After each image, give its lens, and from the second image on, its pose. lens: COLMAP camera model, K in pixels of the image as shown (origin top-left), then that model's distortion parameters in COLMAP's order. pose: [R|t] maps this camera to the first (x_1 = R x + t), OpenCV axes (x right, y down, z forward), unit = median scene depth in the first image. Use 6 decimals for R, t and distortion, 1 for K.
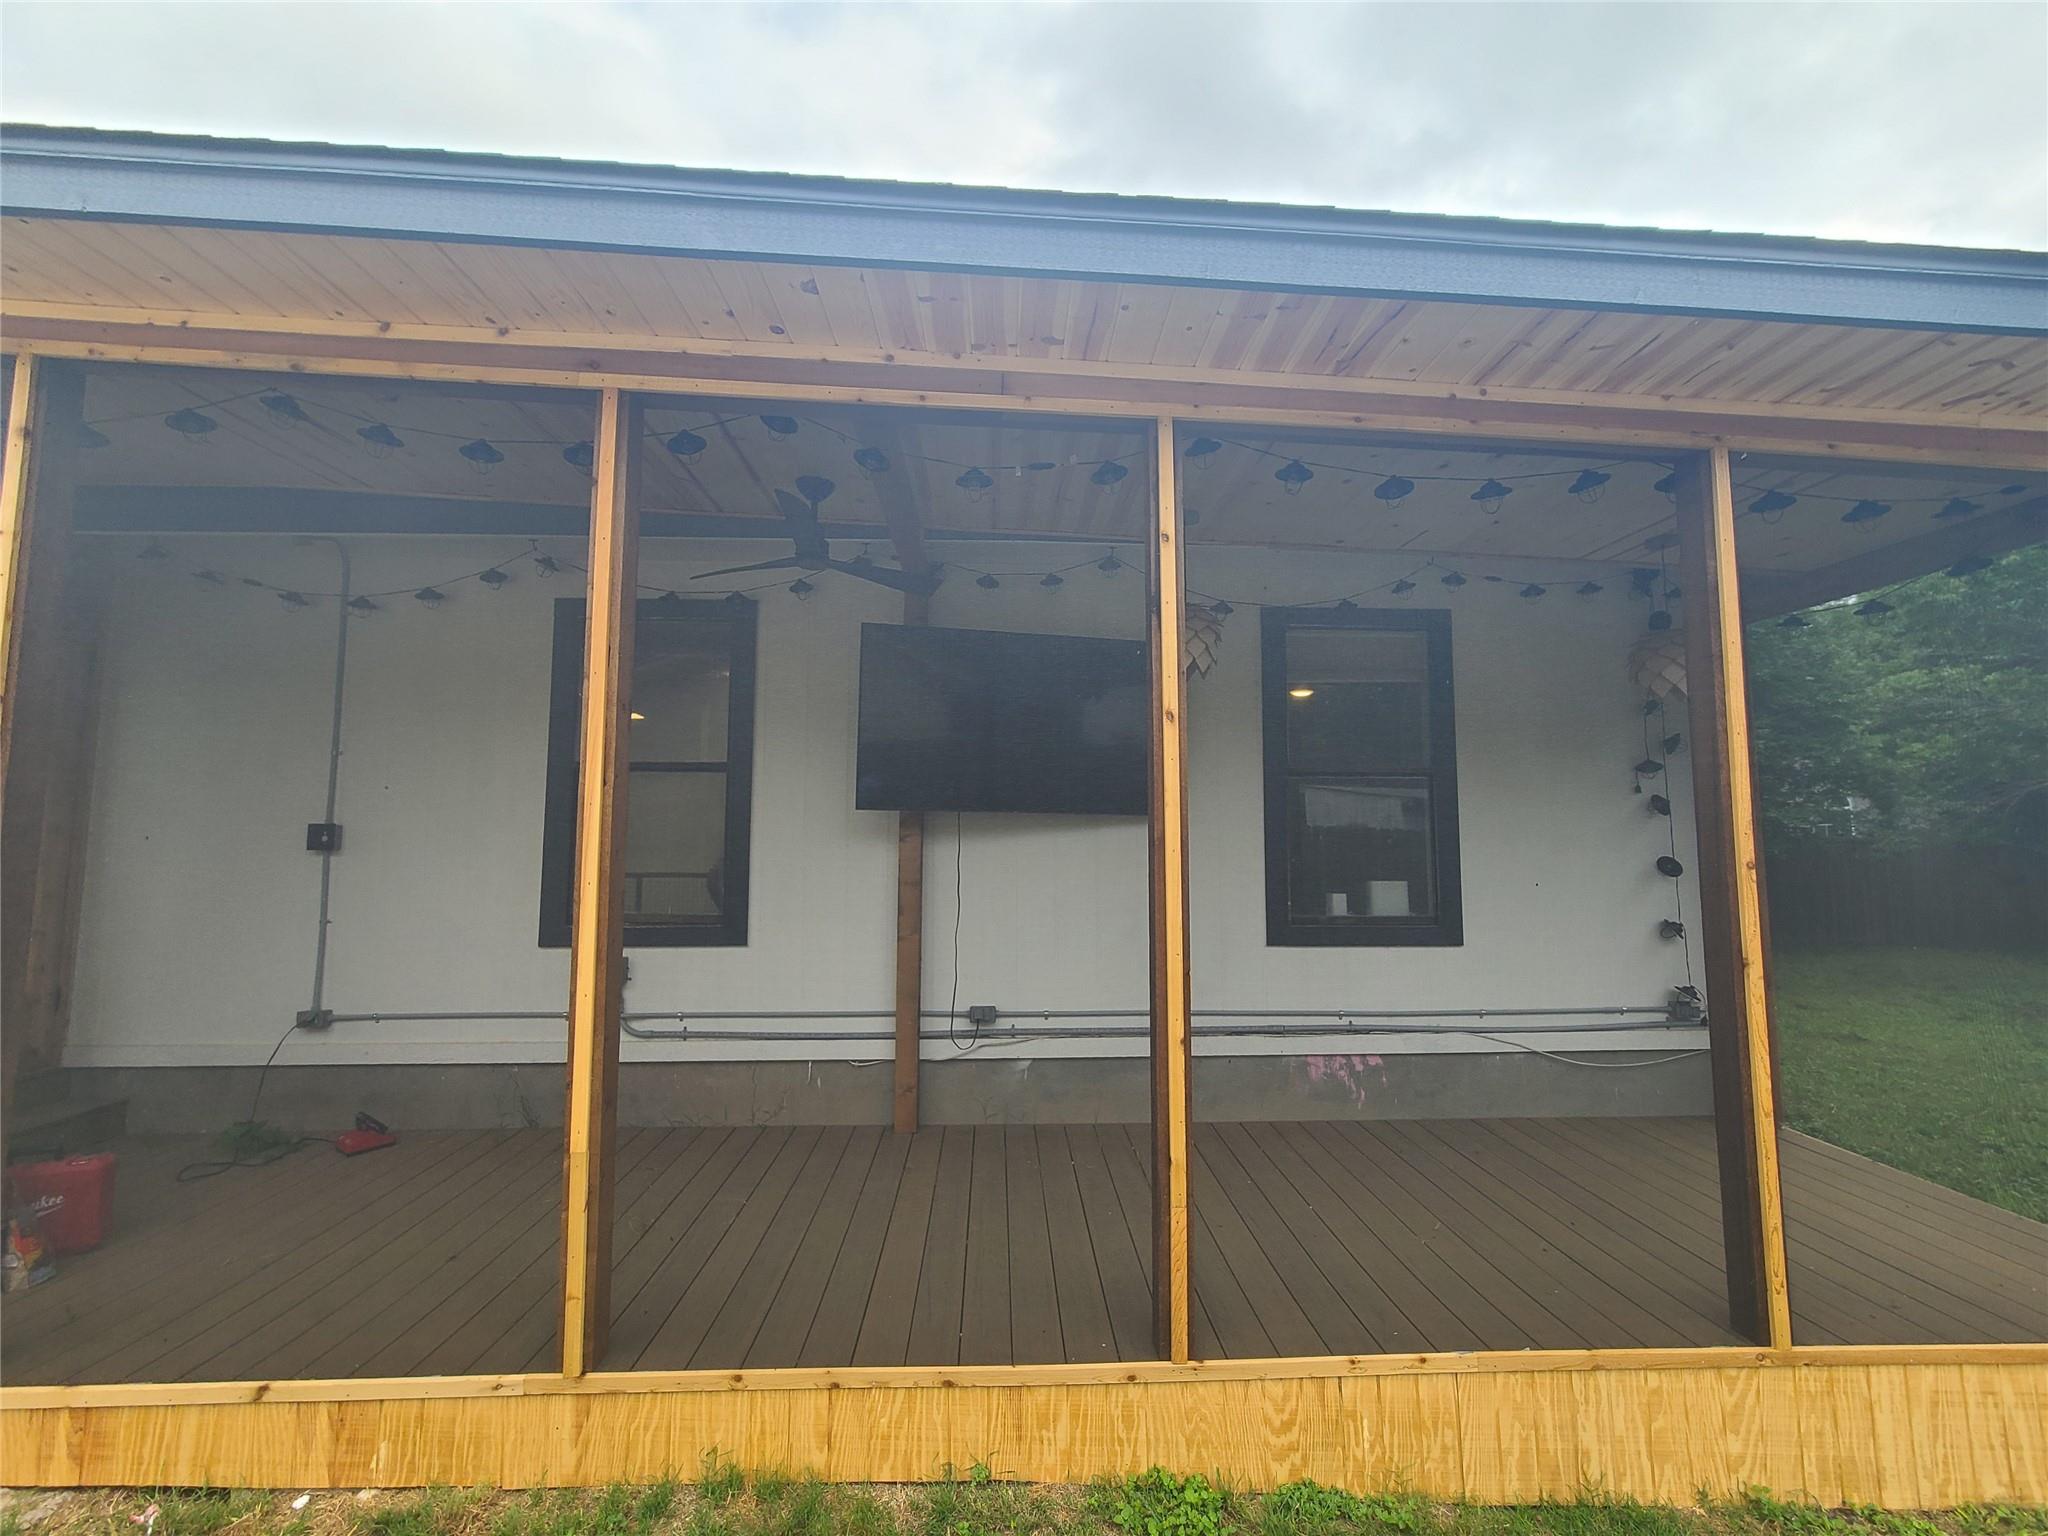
lens RADIAL K [[832.6, 0, 1029.4], [0, 832.6, 773.2], [0, 0, 1]] dist [-0.001100, 0.001237]
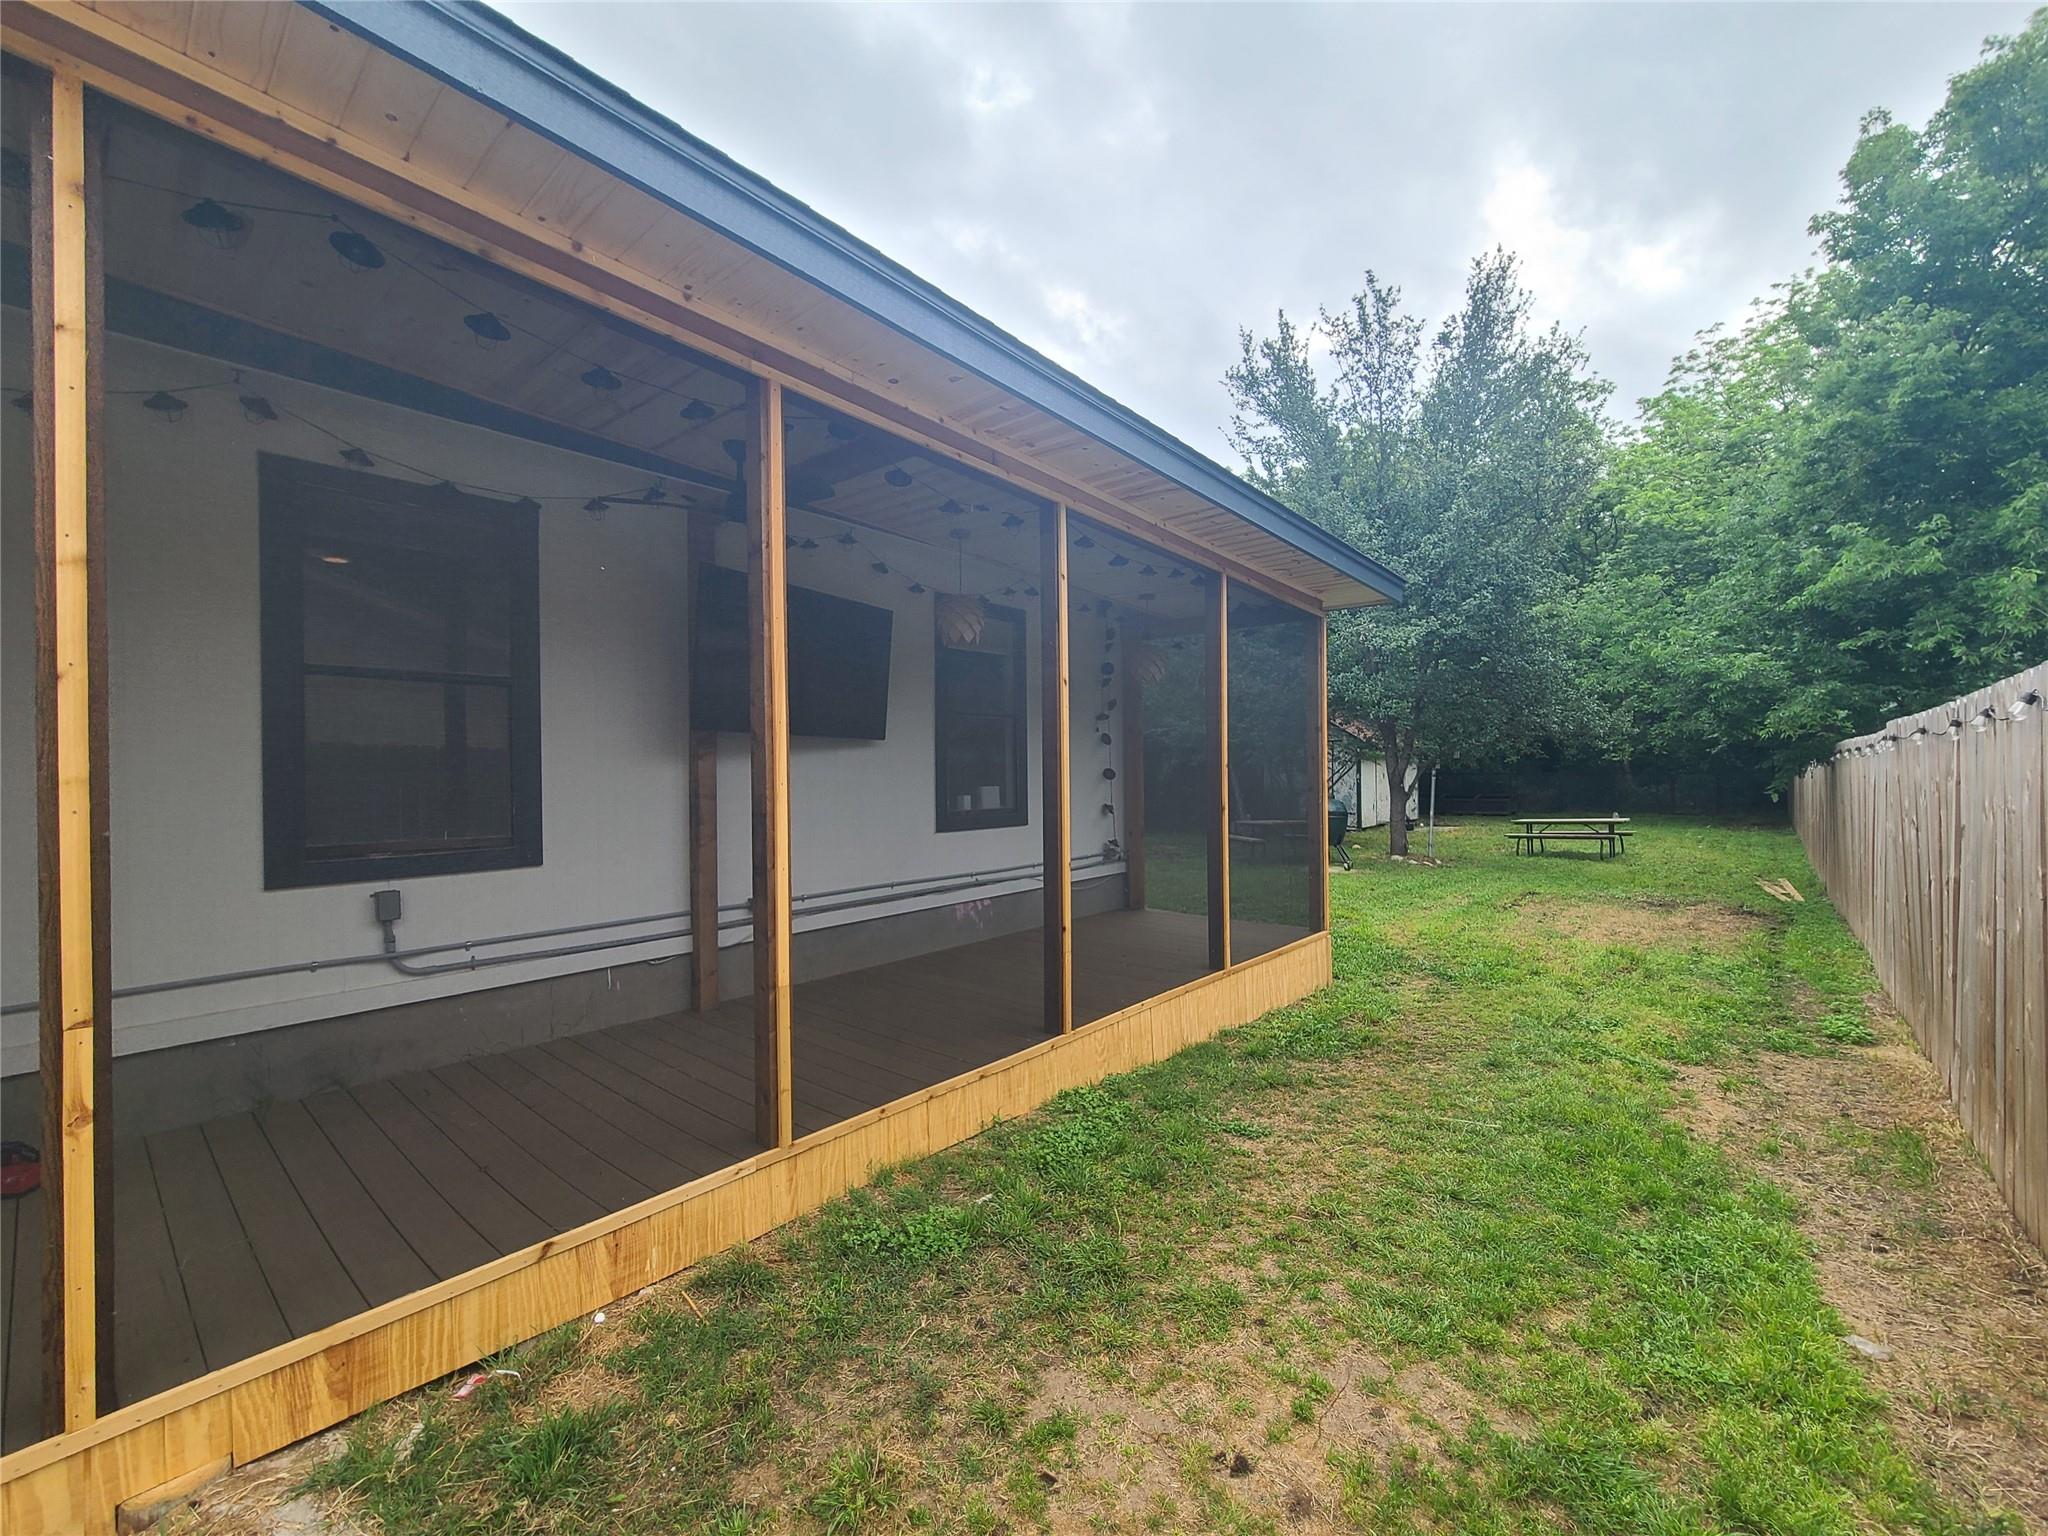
lens RADIAL K [[832.6, 0, 1029.4], [0, 832.6, 773.2], [0, 0, 1]] dist [-0.001100, 0.001237]
pose [[0.681915, -0.012704, 0.731321, -1.151662], [-0.047357, 0.996984, 0.061476, 0.017521], [-0.729897, -0.076554, 0.679257, -0.145890]]
